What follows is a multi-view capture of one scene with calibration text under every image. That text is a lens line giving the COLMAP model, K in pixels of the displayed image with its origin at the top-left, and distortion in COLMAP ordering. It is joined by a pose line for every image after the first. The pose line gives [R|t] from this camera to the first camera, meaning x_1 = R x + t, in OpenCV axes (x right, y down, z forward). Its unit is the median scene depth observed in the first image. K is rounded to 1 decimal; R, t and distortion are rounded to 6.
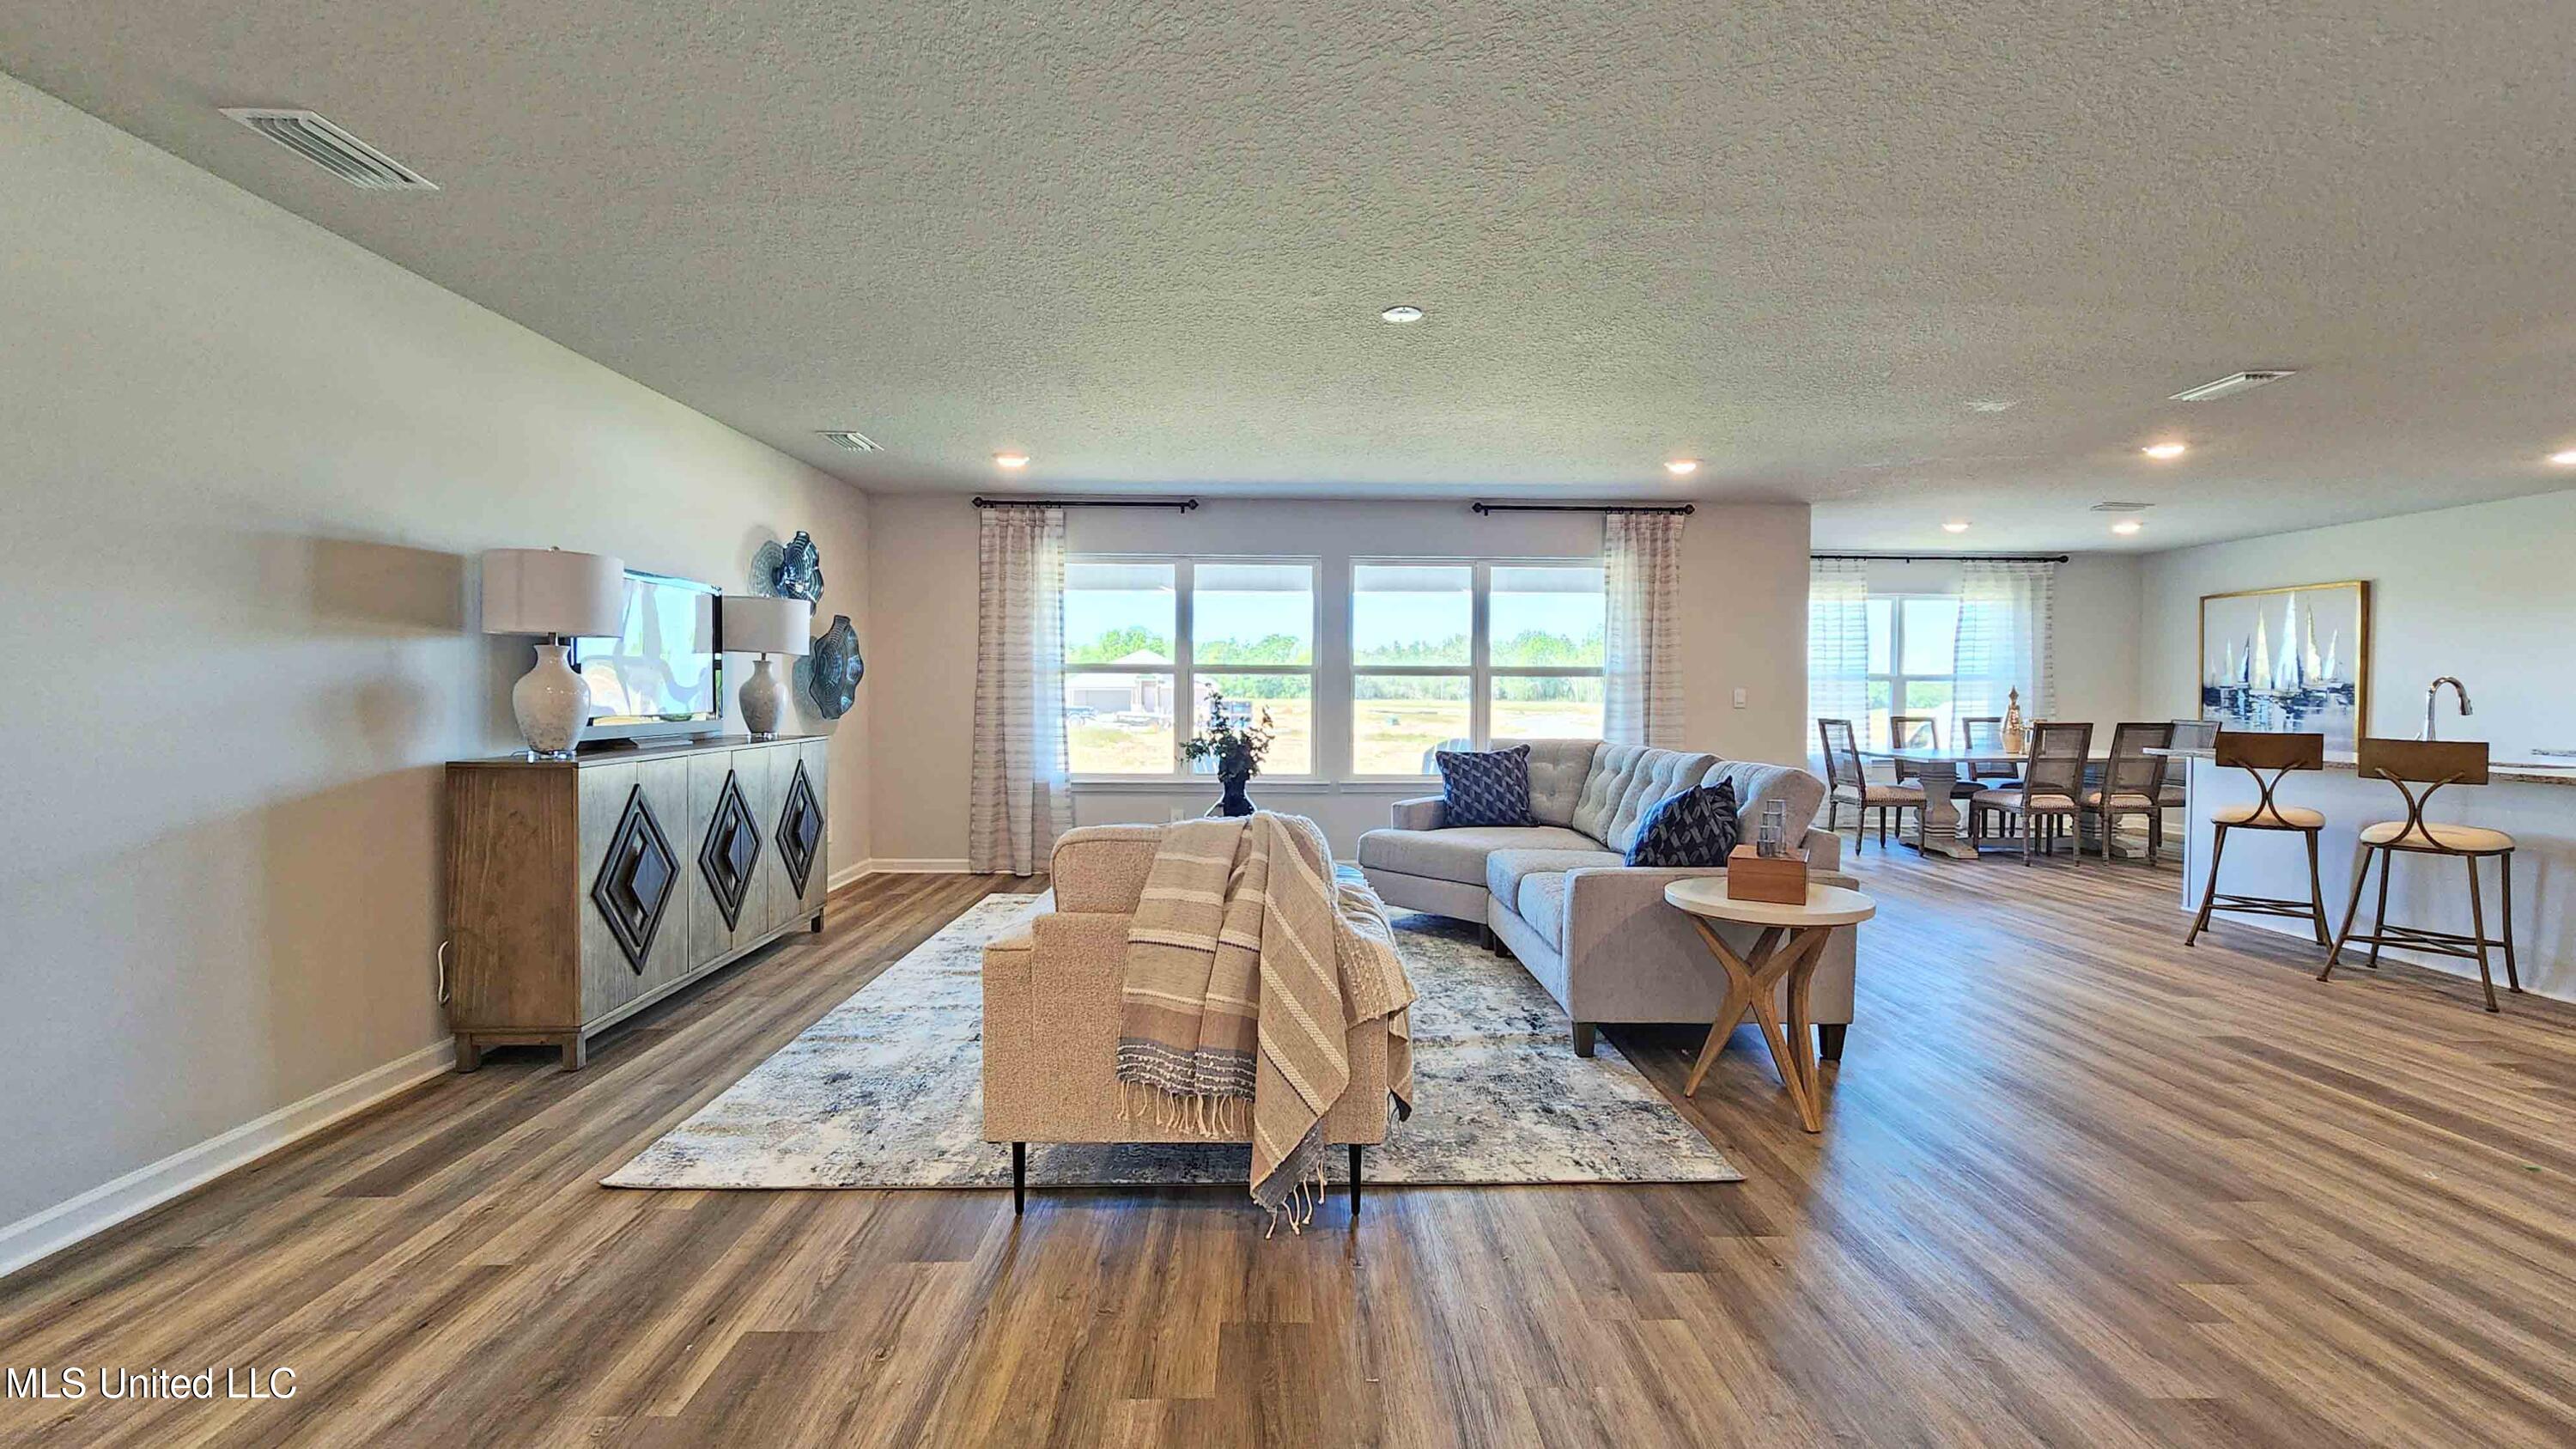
lens RADIAL K [[1060.3, 0, 1285.9], [0, 1060.3, 720.7], [0, 0, 1]] dist [0.000509, -0.001831]
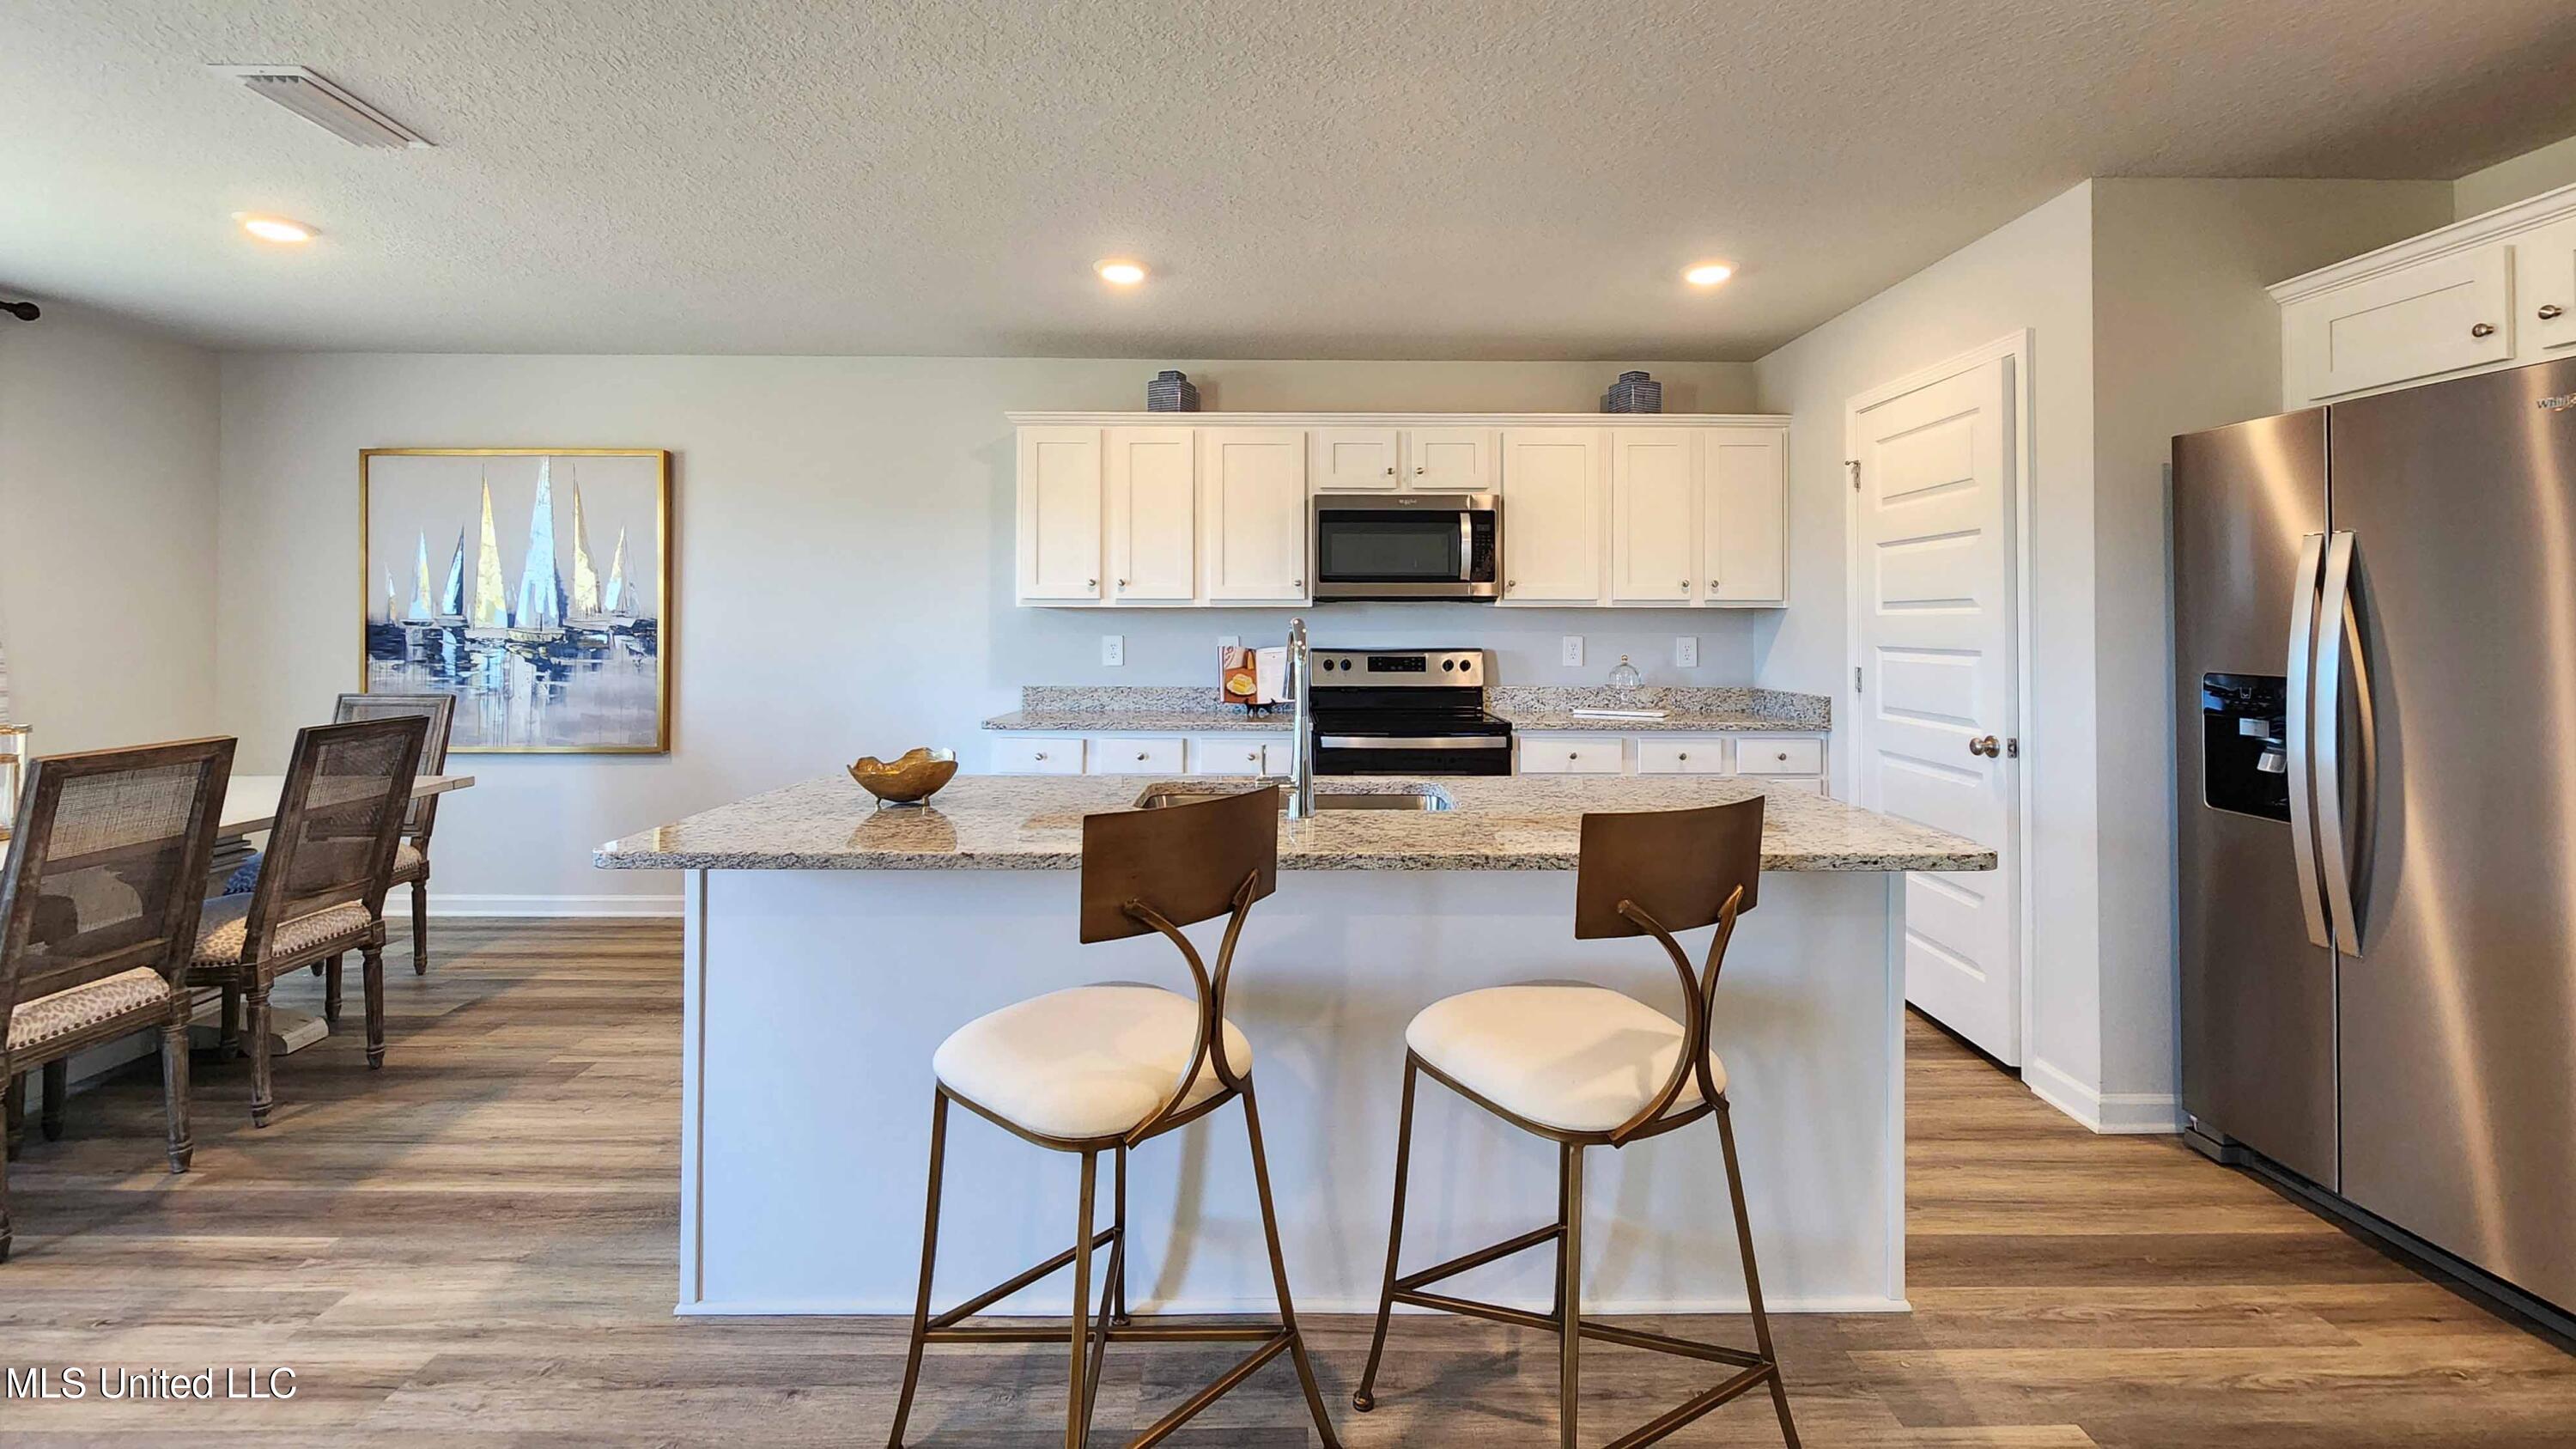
lens RADIAL K [[1060.3, 0, 1296.9], [0, 1060.3, 618.1], [0, 0, 1]] dist [0.000509, -0.001831]
pose [[0.005557, 0.001083, 0.999984, 0.436689], [0.026470, 0.999649, -0.001230, -0.027300], [-0.999634, 0.026477, 0.005527, 0.678156]]
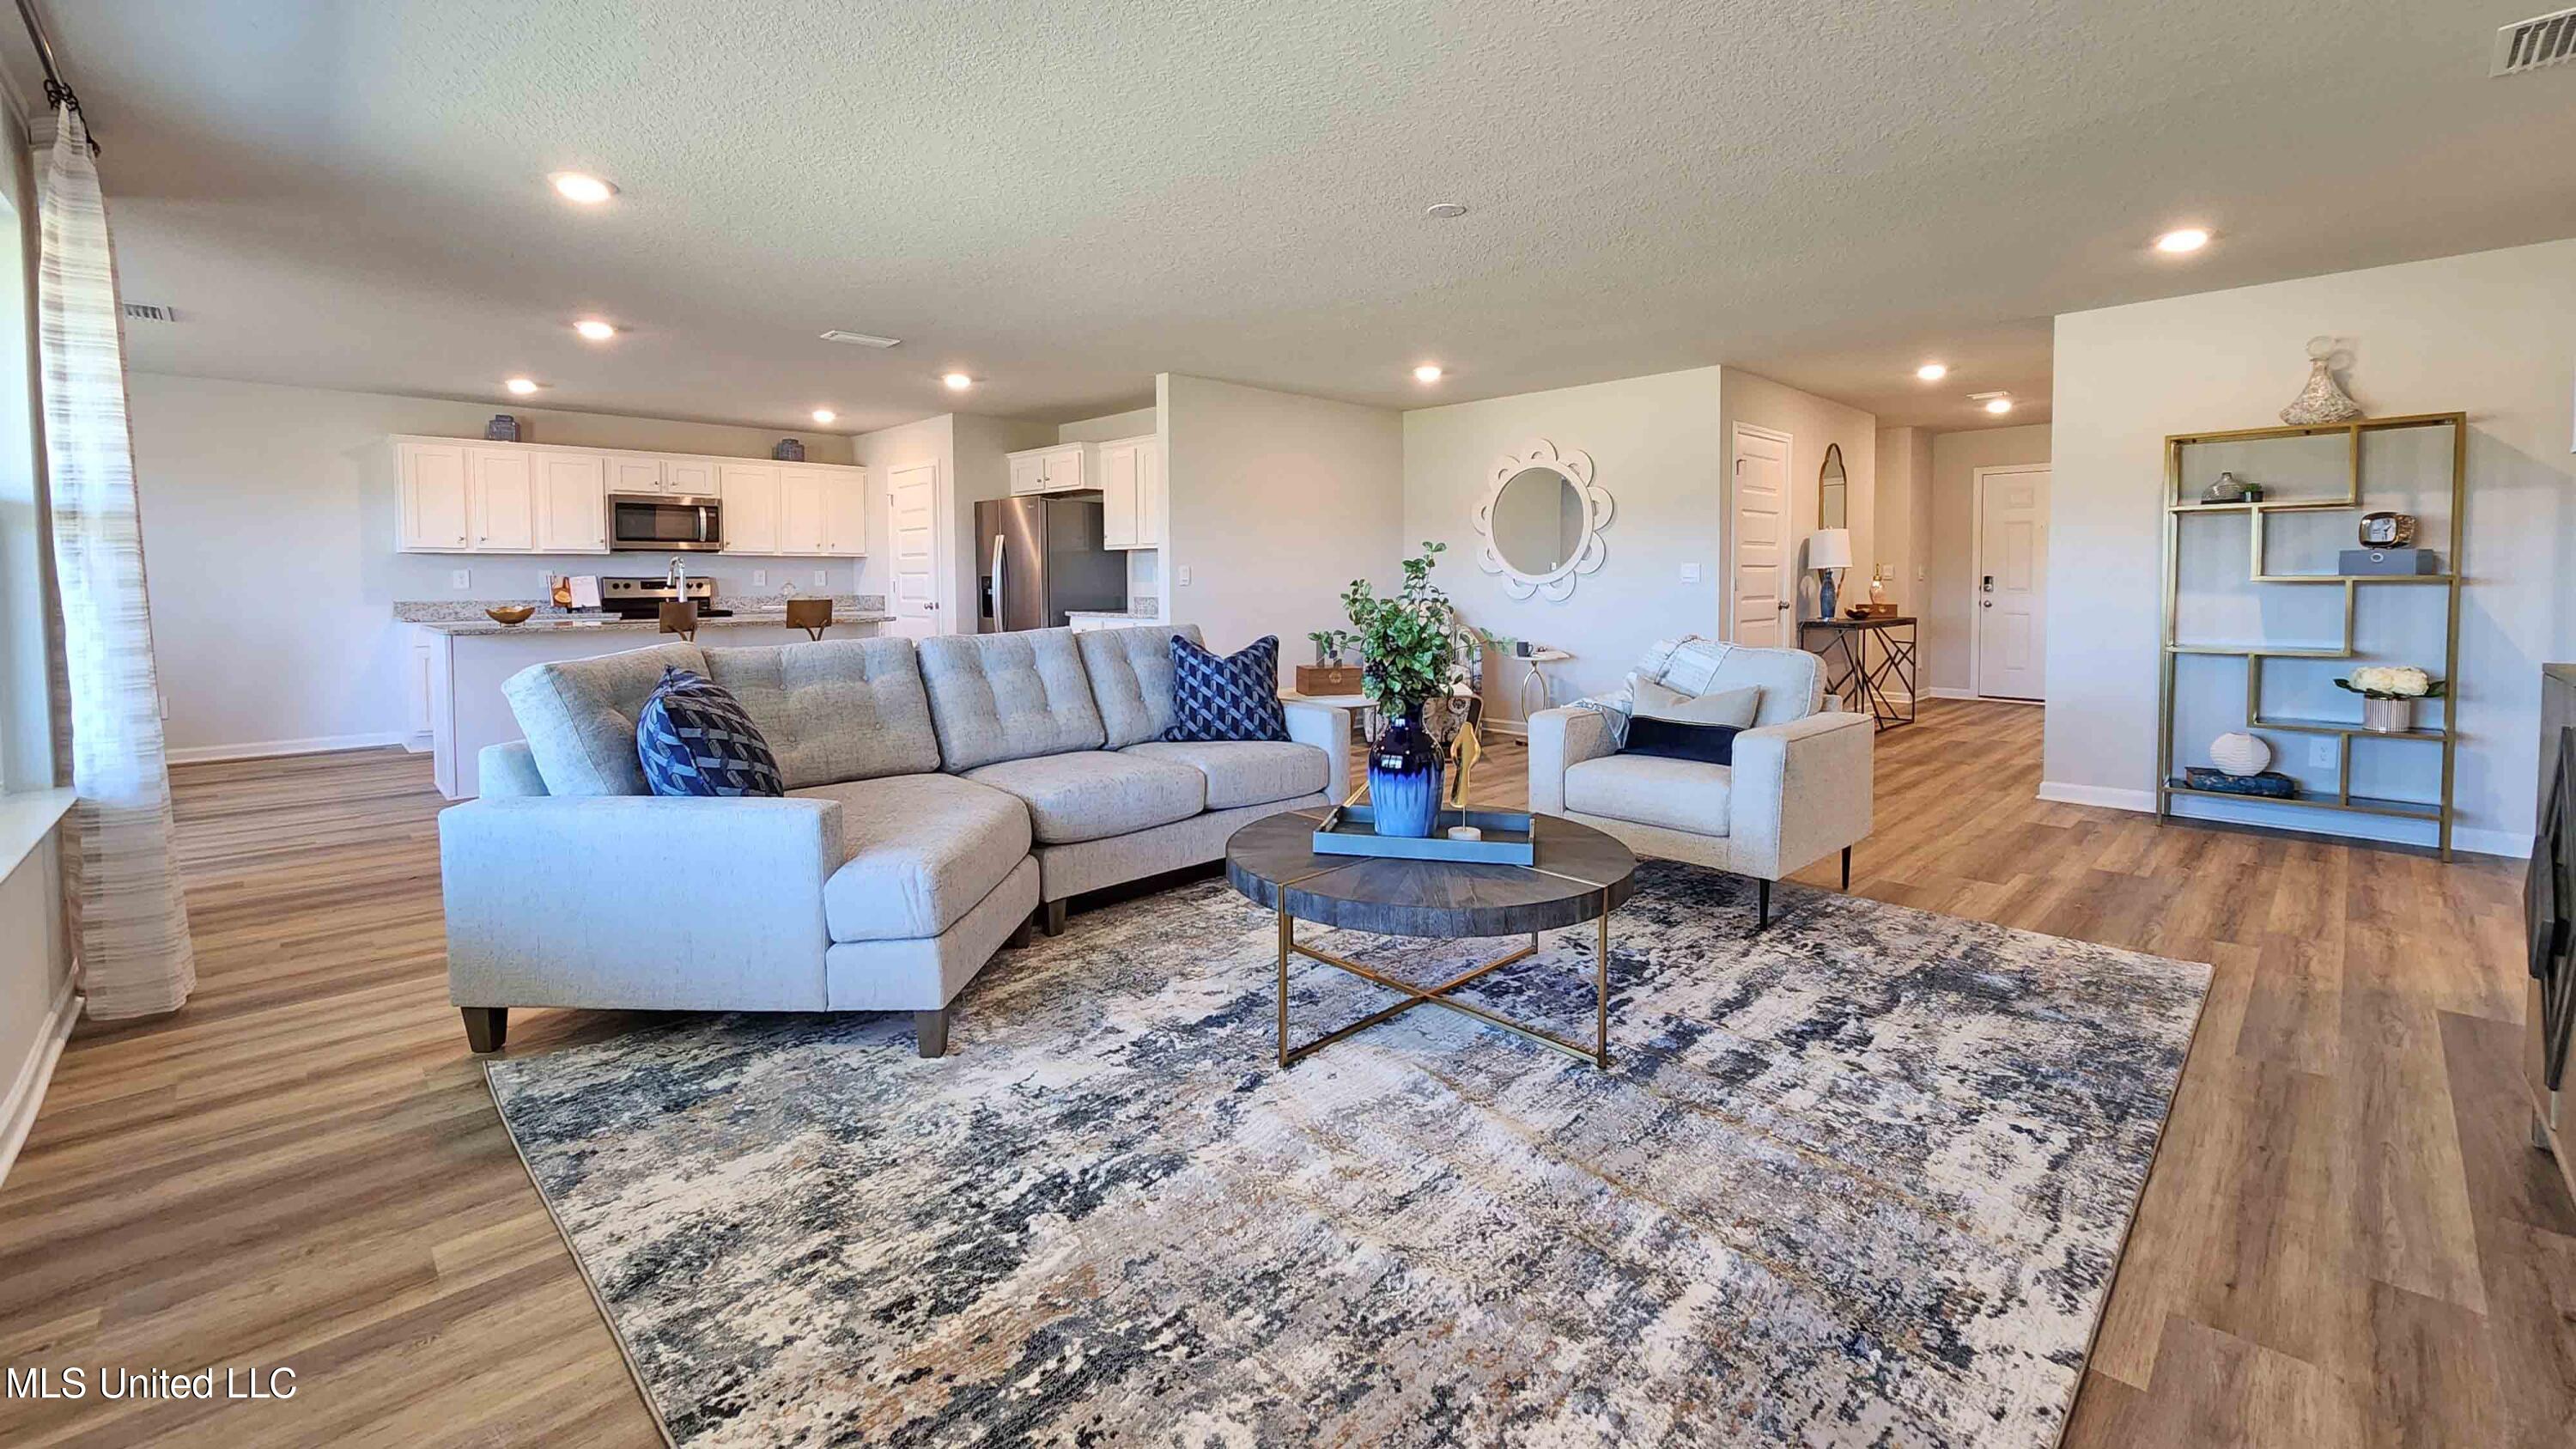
lens RADIAL K [[1060.3, 0, 1318.5], [0, 1060.3, 631.5], [0, 0, 1]] dist [0.000509, -0.001831]
pose [[-0.695750, -0.038723, 0.717239, -0.309528], [0.022816, 0.996850, 0.075951, -0.020343], [-0.717921, 0.069207, -0.692675, 0.923231]]
